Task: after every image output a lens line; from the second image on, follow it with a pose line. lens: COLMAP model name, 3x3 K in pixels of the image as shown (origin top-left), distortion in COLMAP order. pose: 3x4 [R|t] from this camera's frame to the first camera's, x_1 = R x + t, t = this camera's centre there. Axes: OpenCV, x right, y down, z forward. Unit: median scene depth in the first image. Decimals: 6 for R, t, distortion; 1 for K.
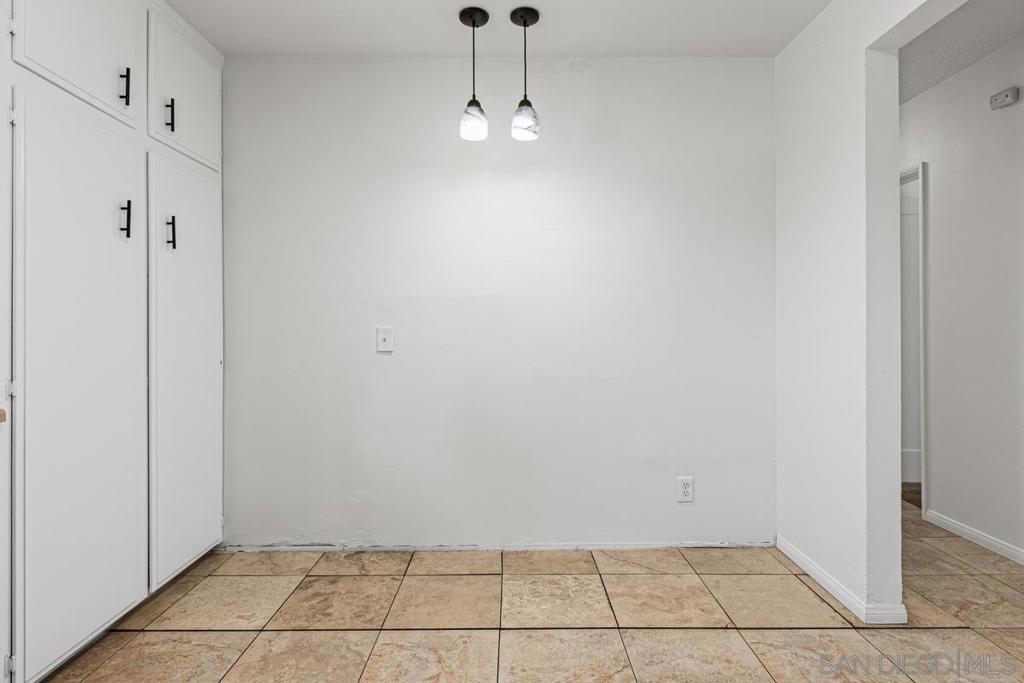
lens RADIAL K [[546.6, 0, 500.8], [0, 546.6, 316.6], [0, 0, 1]] dist [0.001196, -0.001601]
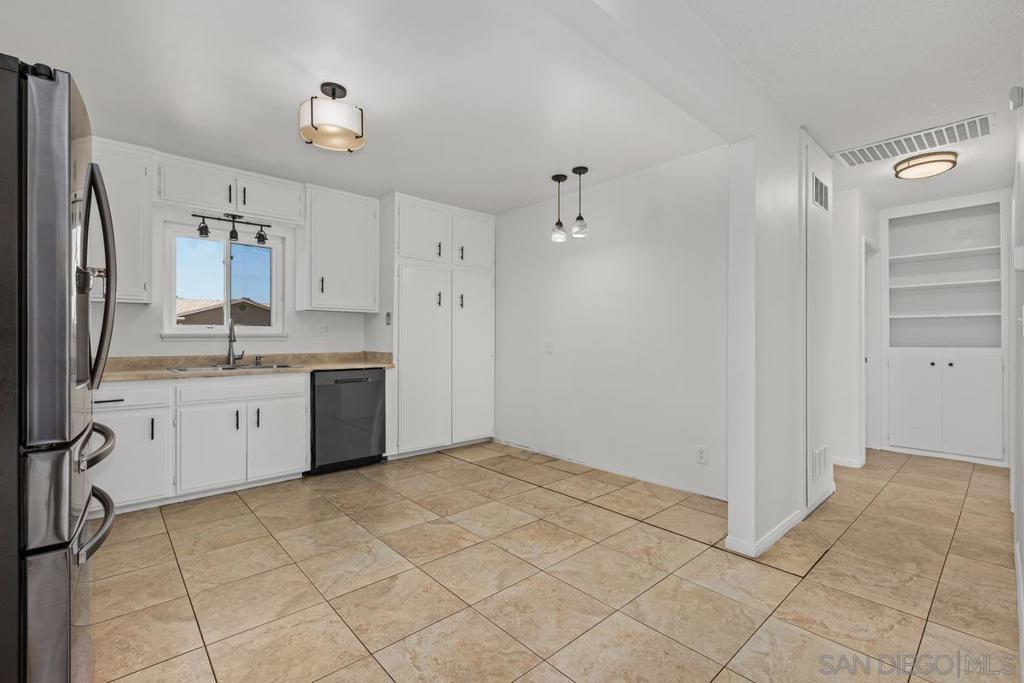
lens RADIAL K [[455.3, 0, 537.7], [0, 455.3, 340.5], [0, 0, 1]] dist [0.000437, -0.000773]
pose [[0.687317, 0.005490, -0.726337, 1.055145], [-0.002130, 0.999982, 0.005543, 0.012350], [0.726355, -0.002263, 0.687316, -0.152963]]
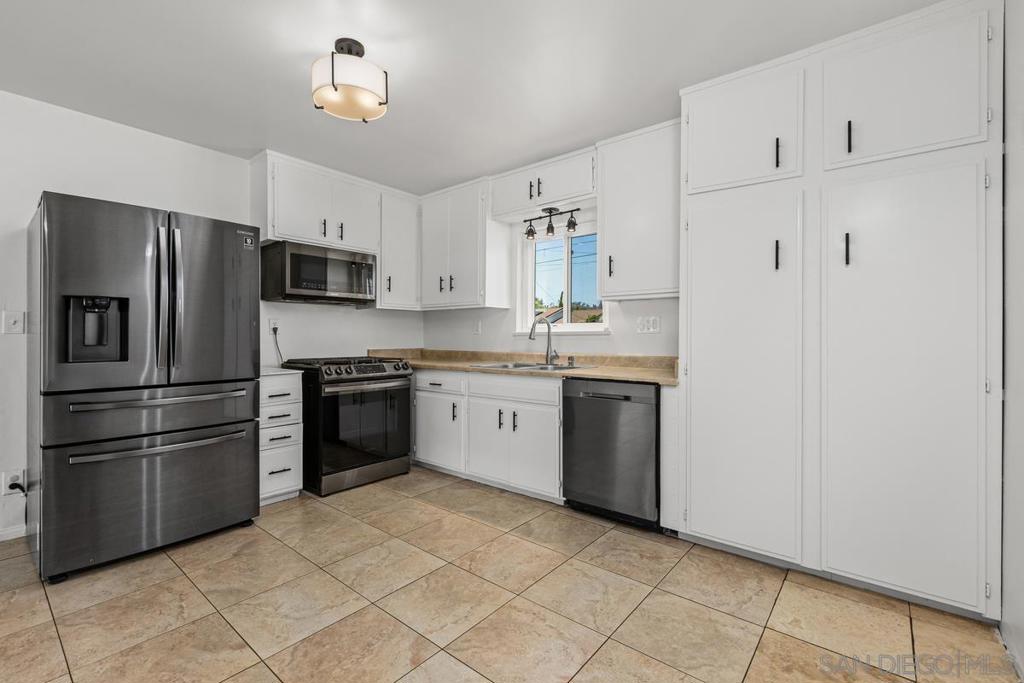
lens RADIAL K [[455.3, 0, 489.1], [0, 455.3, 335.7], [0, 0, 1]] dist [0.000437, -0.000773]
pose [[-0.658397, -0.001319, -0.752670, 0.481037], [-0.001621, 0.999999, -0.000334, 0.014913], [0.752669, 0.001001, -0.658398, 0.999749]]
